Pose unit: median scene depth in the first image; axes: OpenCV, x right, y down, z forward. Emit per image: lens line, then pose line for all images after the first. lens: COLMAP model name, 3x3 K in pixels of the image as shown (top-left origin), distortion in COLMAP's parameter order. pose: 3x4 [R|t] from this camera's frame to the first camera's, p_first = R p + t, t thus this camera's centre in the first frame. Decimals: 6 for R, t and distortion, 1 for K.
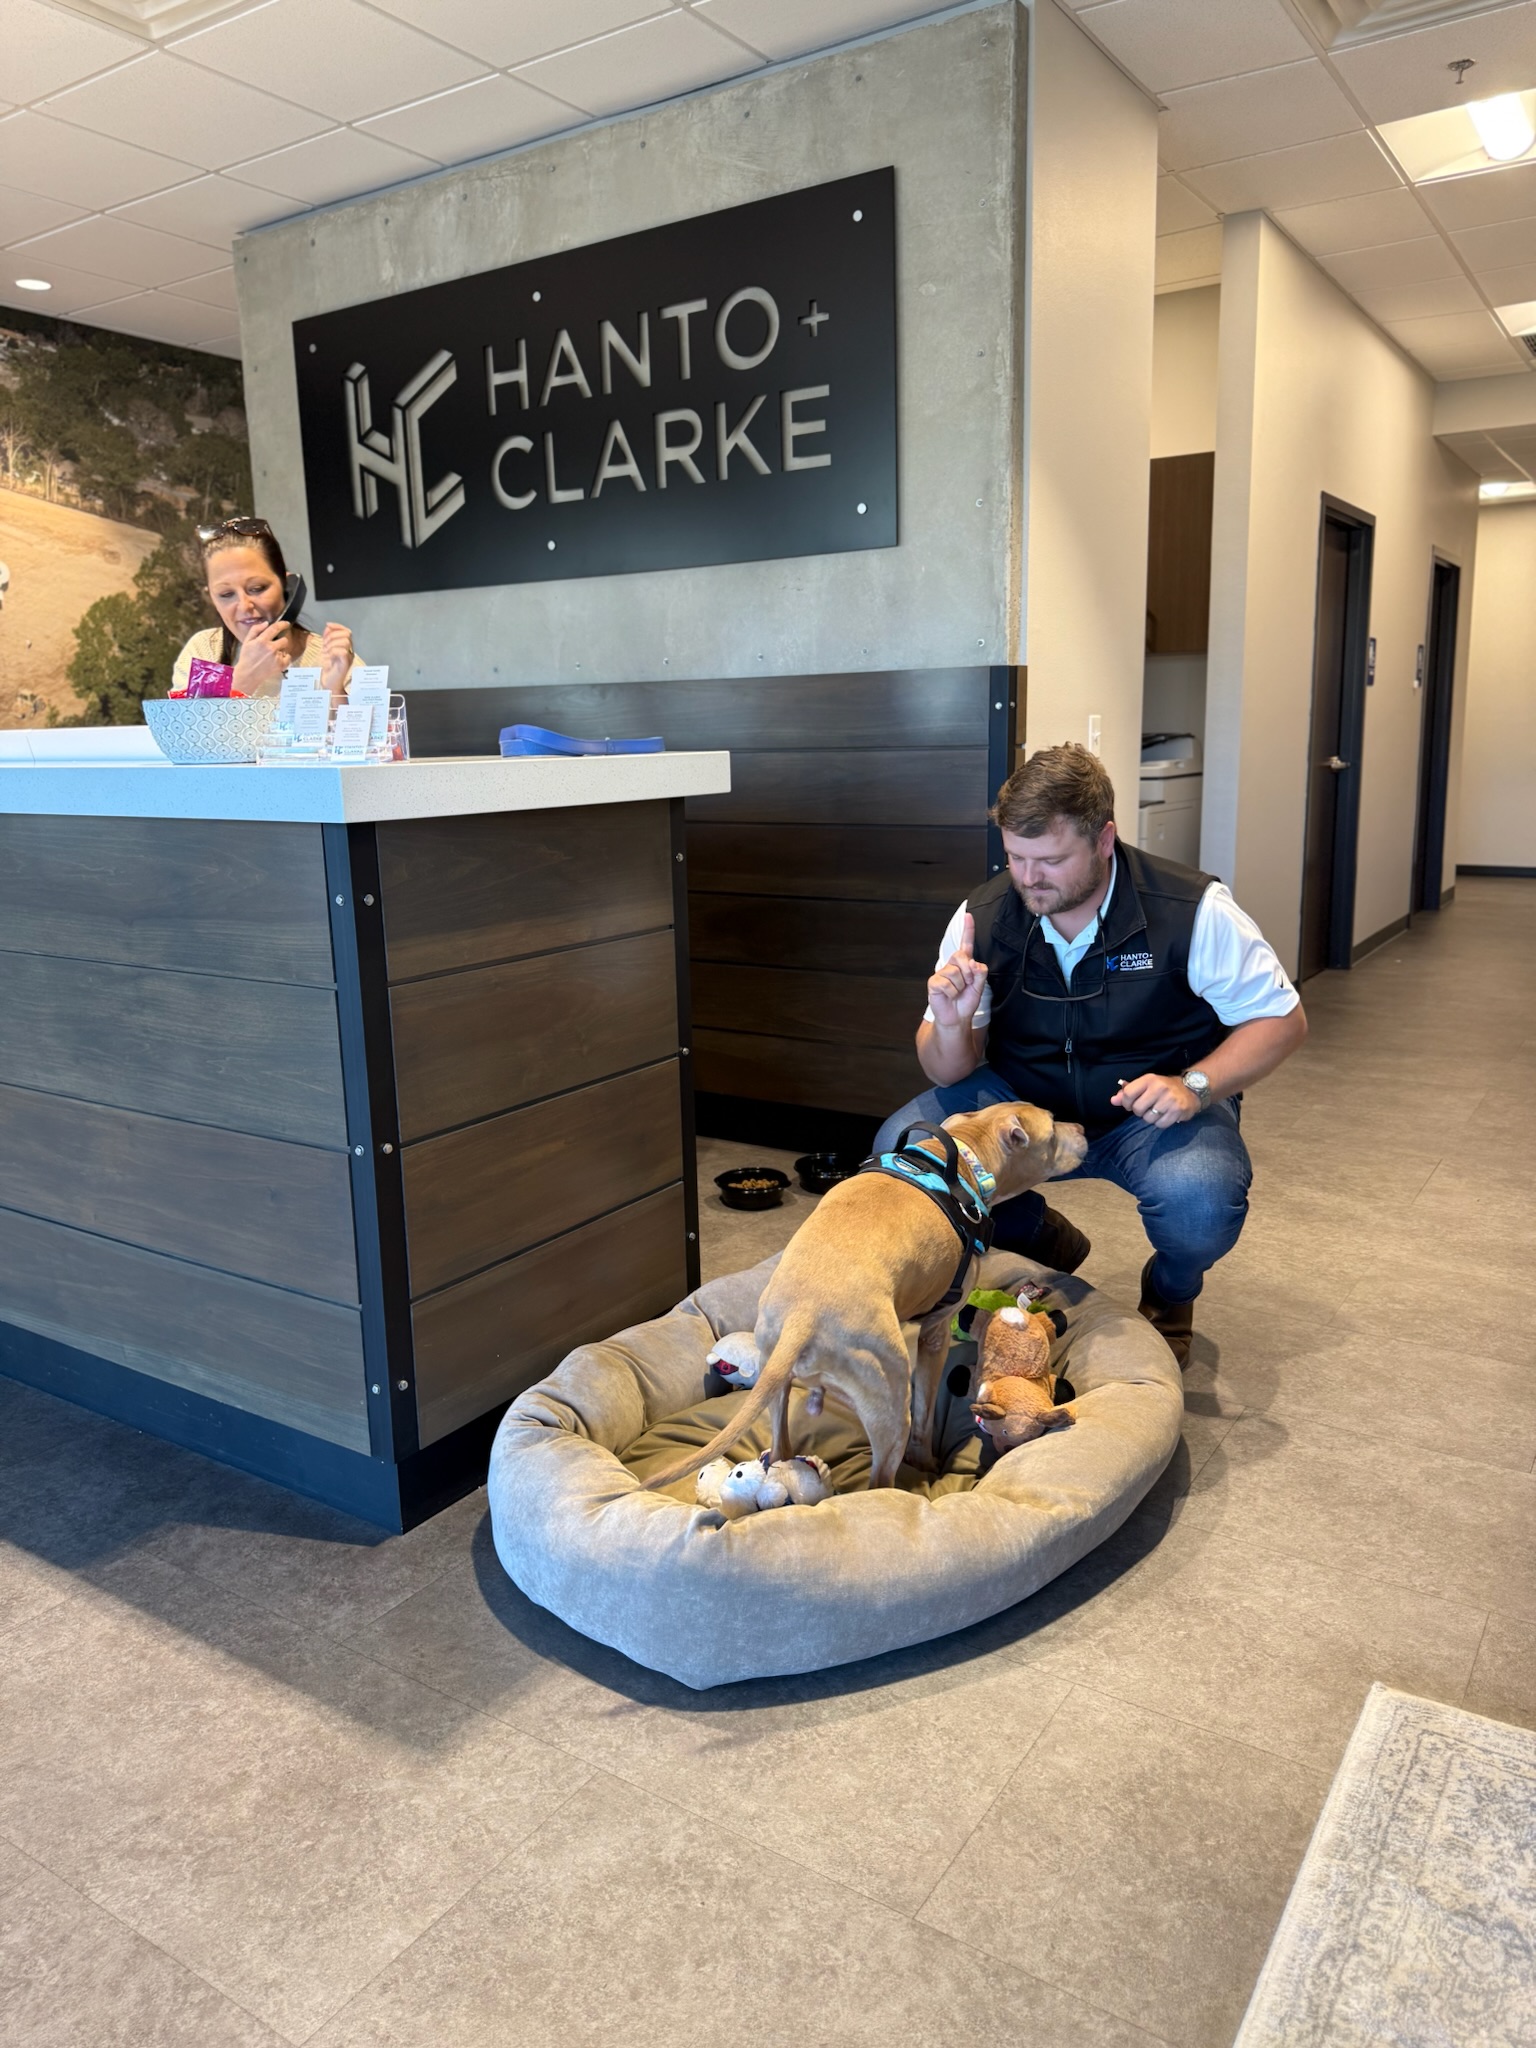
lens RADIAL K [[1465.6, 0, 768.0], [0, 1465.6, 1024.0], [0, 0, 1]] dist [-0.005268, -0.005737]
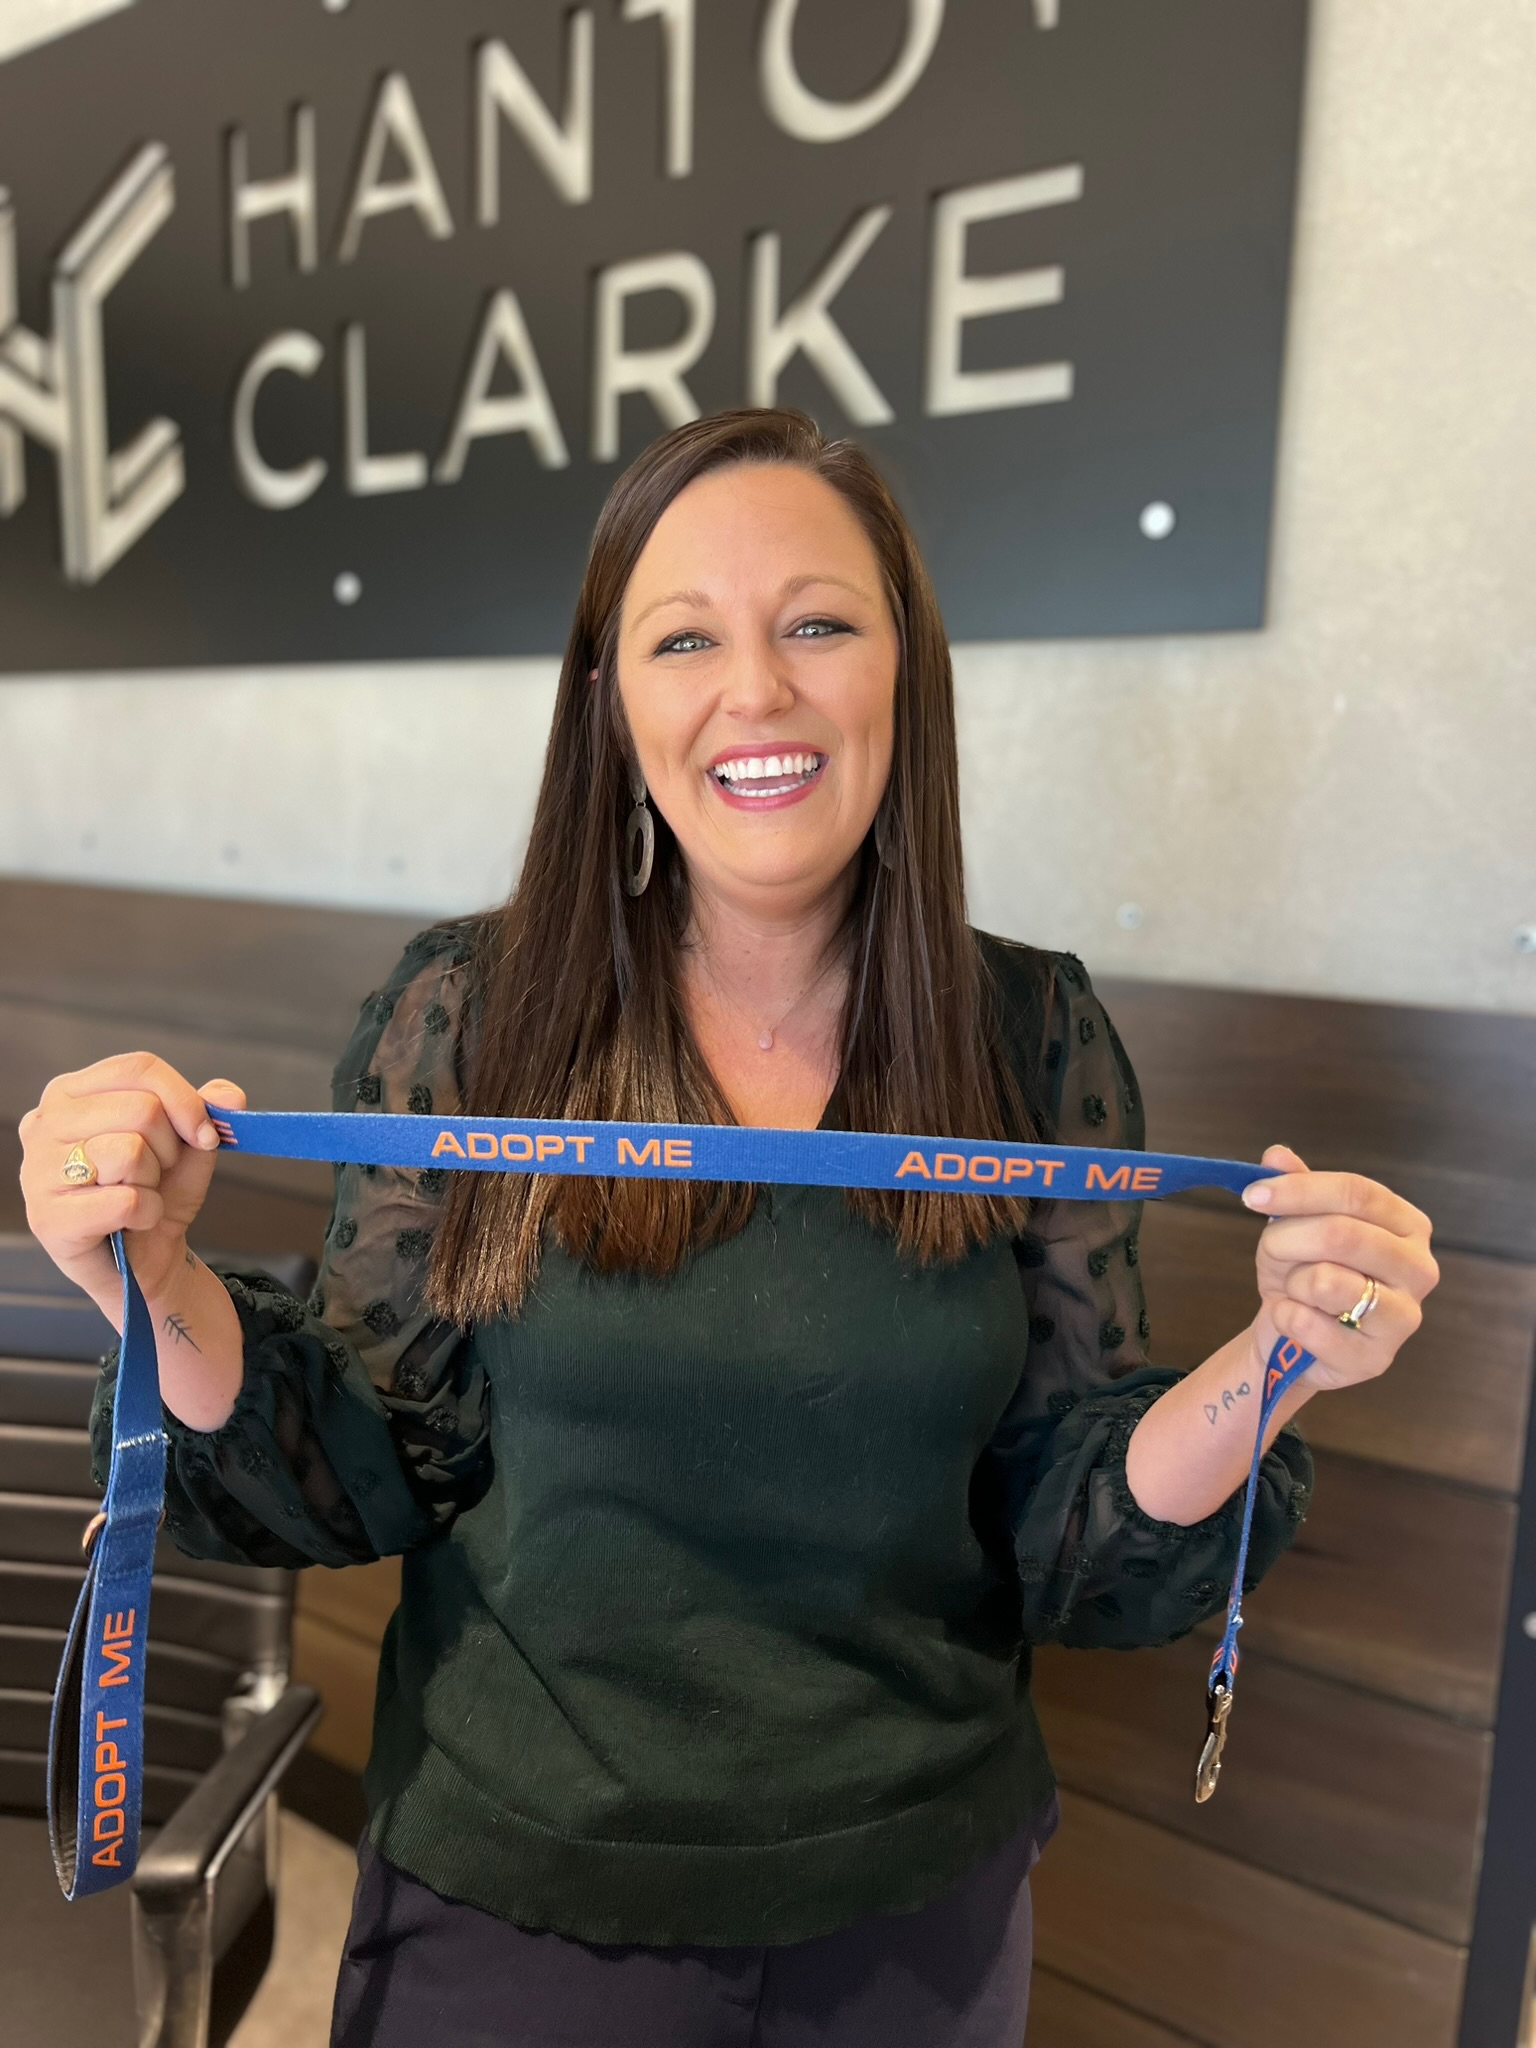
lens RADIAL K [[1536.9, 0, 768.0], [0, 1536.9, 1024.0], [0, 0, 1]] dist [0.011122, 0.004469]
pose [[0.998305, 0.057730, -0.007324, -0.016198], [-0.058094, 0.996030, -0.067452, -0.187322], [0.003401, 0.067763, 0.997696, 0.592835]]
